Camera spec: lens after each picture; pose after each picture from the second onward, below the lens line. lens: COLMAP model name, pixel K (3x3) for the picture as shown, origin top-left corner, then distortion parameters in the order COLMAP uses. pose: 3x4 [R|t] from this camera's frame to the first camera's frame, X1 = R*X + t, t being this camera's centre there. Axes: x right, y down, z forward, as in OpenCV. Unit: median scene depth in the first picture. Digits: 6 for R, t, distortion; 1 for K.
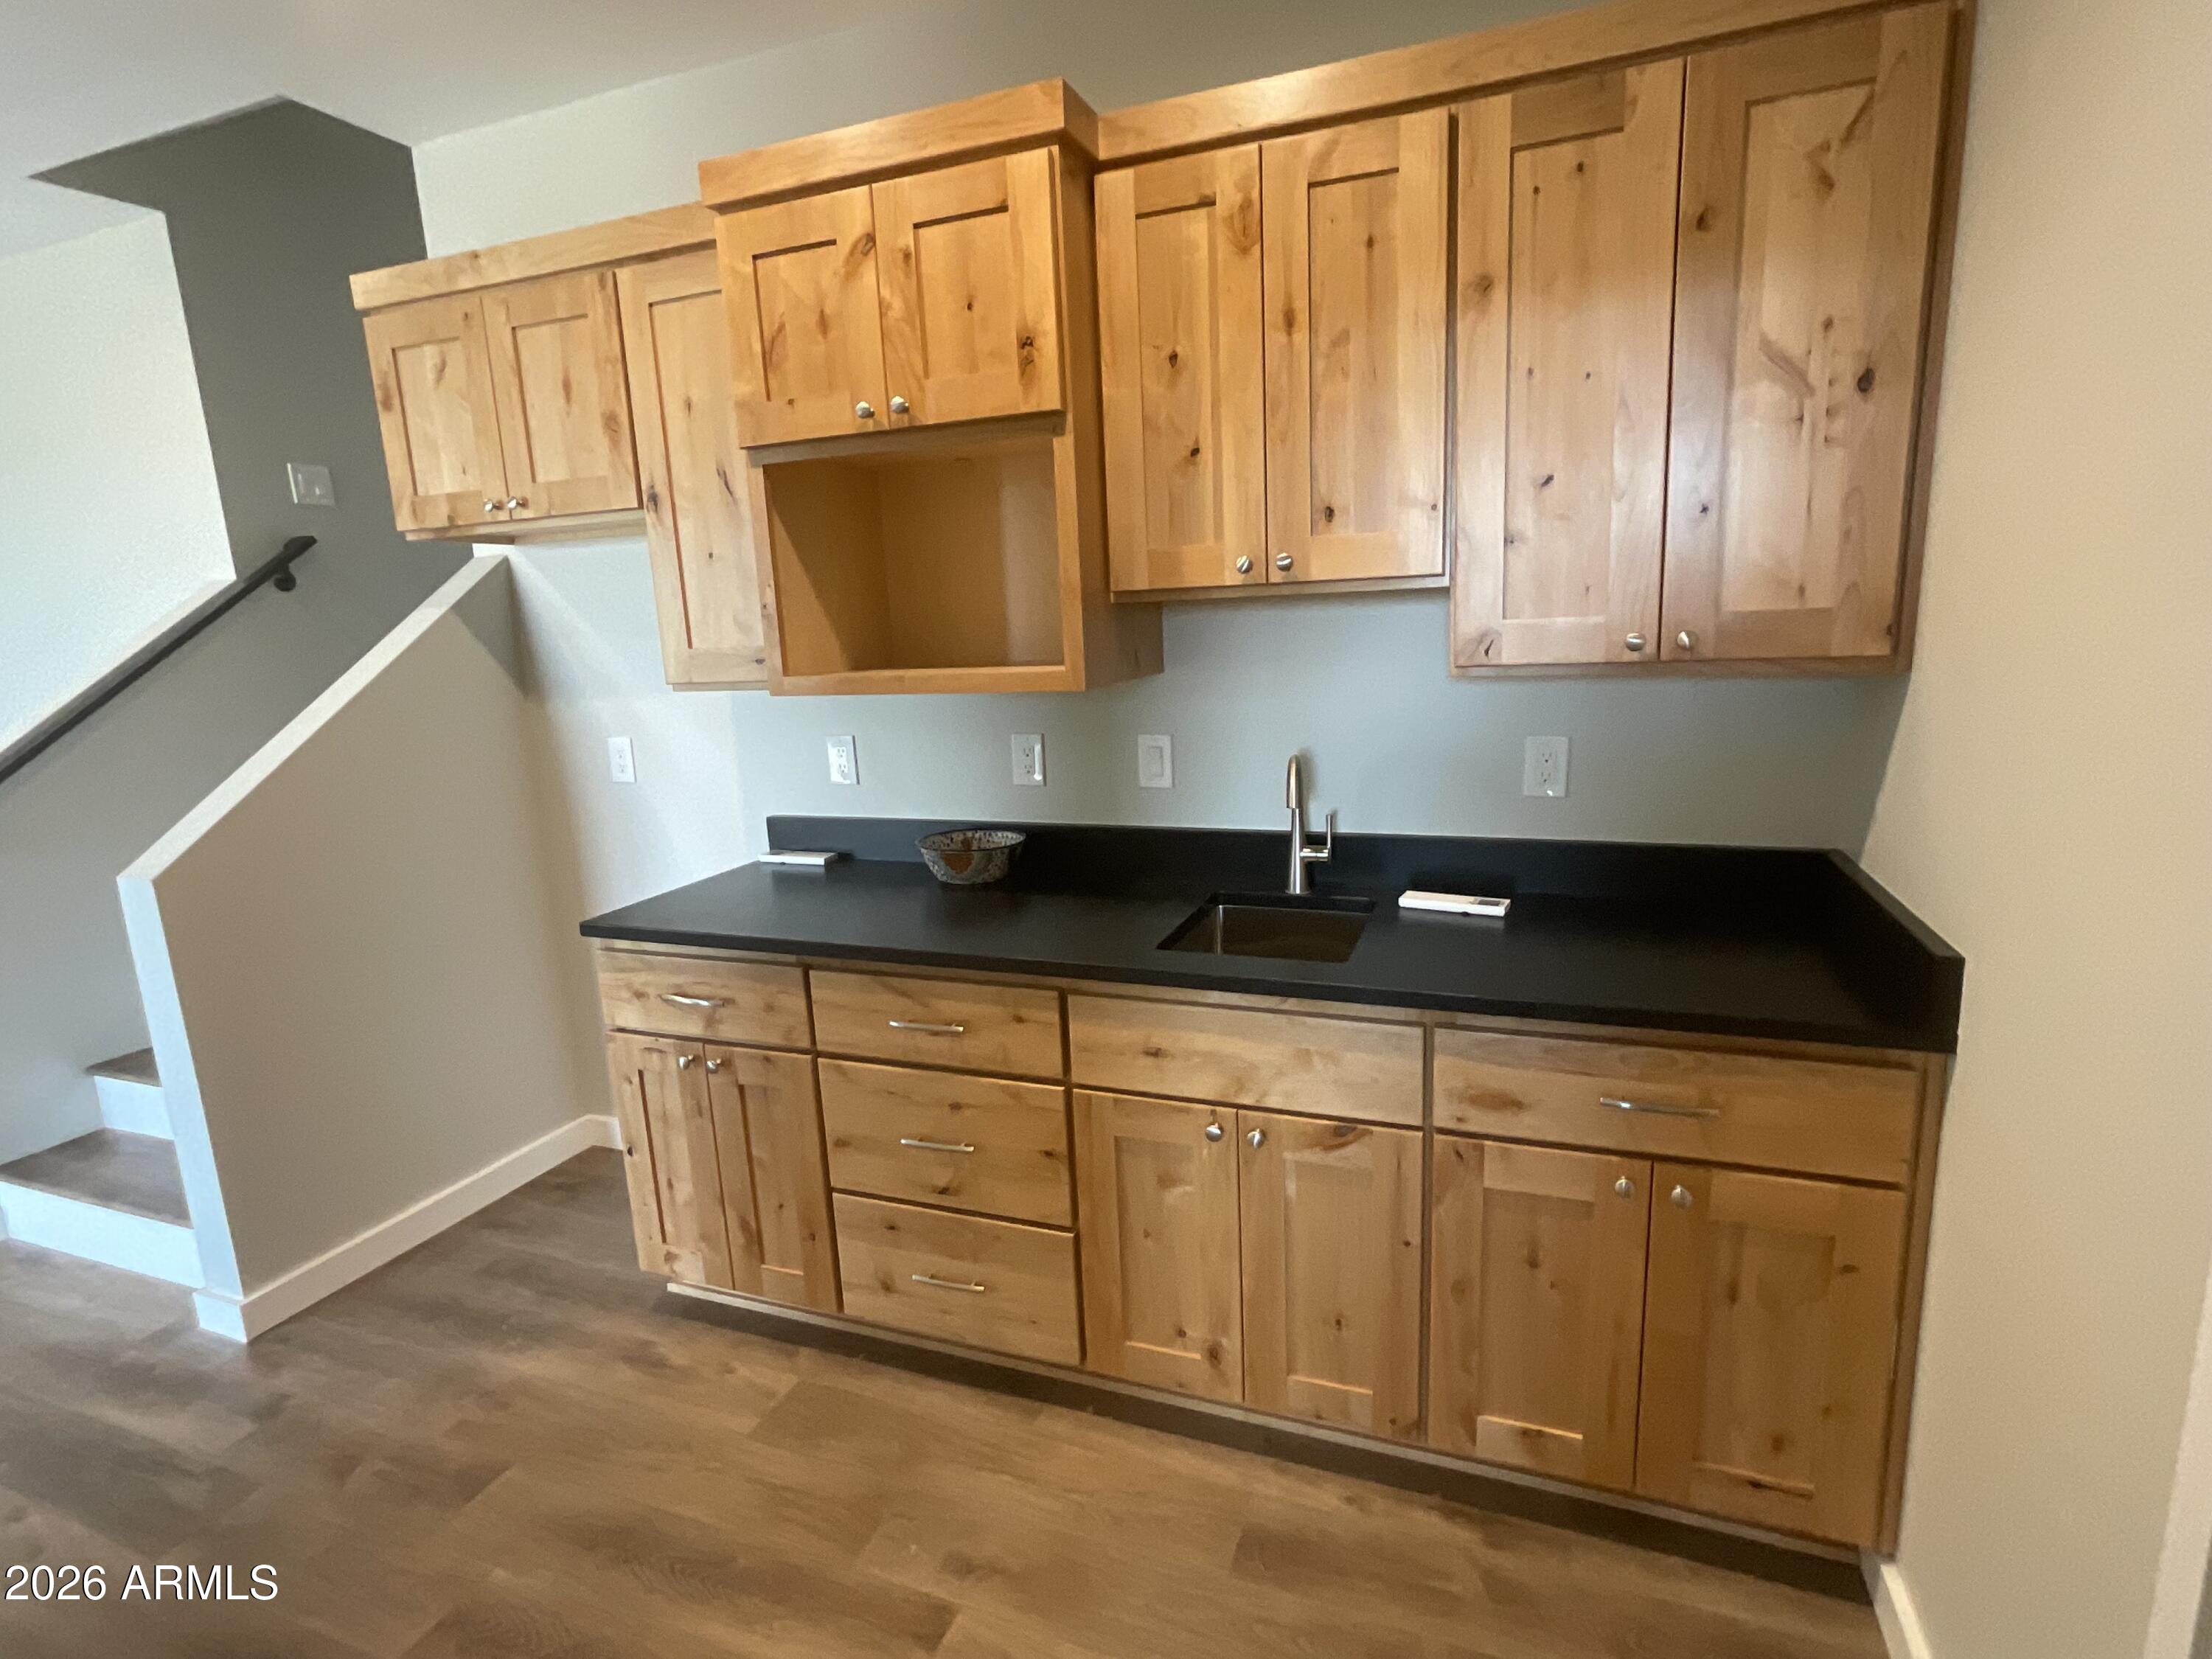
lens RADIAL K [[1090.4, 0, 1101.8], [0, 1090.4, 830.4], [0, 0, 1]] dist [-0.014282, 0.007941]
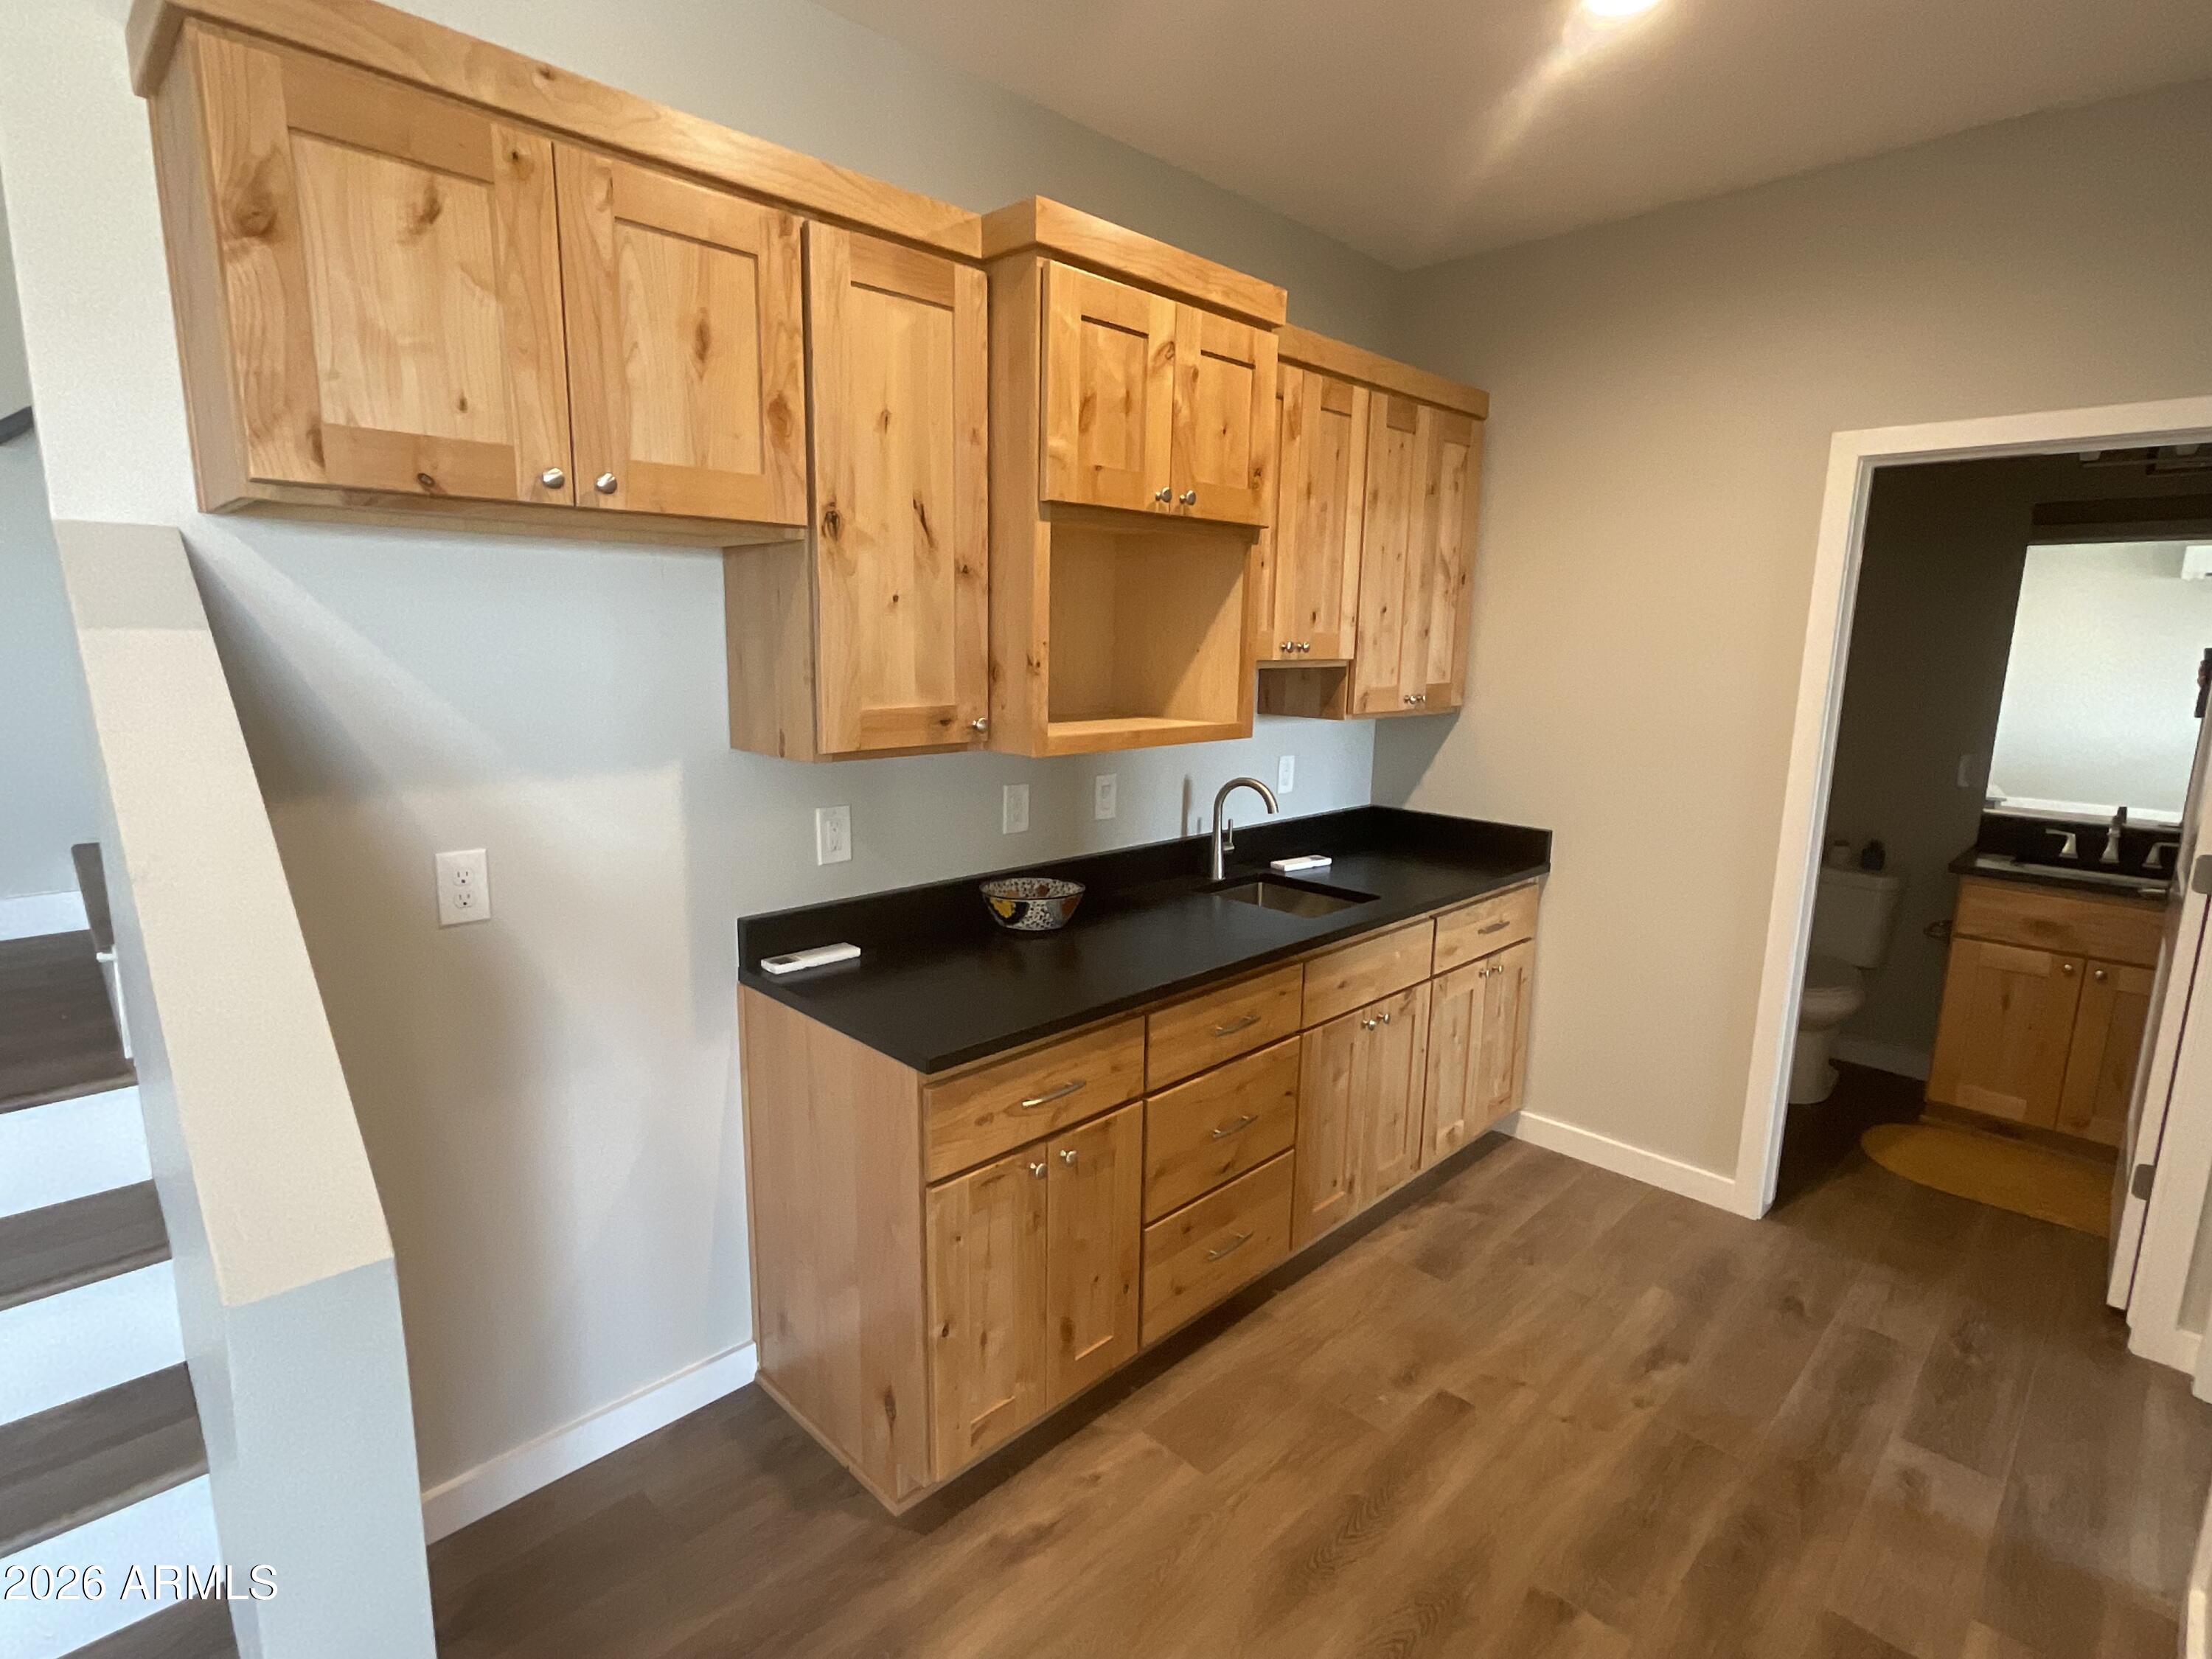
lens RADIAL K [[1090.4, 0, 1105.7], [0, 1090.4, 828.8], [0, 0, 1]] dist [-0.014282, 0.007941]
pose [[0.414359, -0.113153, 0.903052, -1.213063], [0.145124, 0.987760, 0.057178, -0.113283], [-0.898469, 0.107362, 0.425708, 0.580484]]
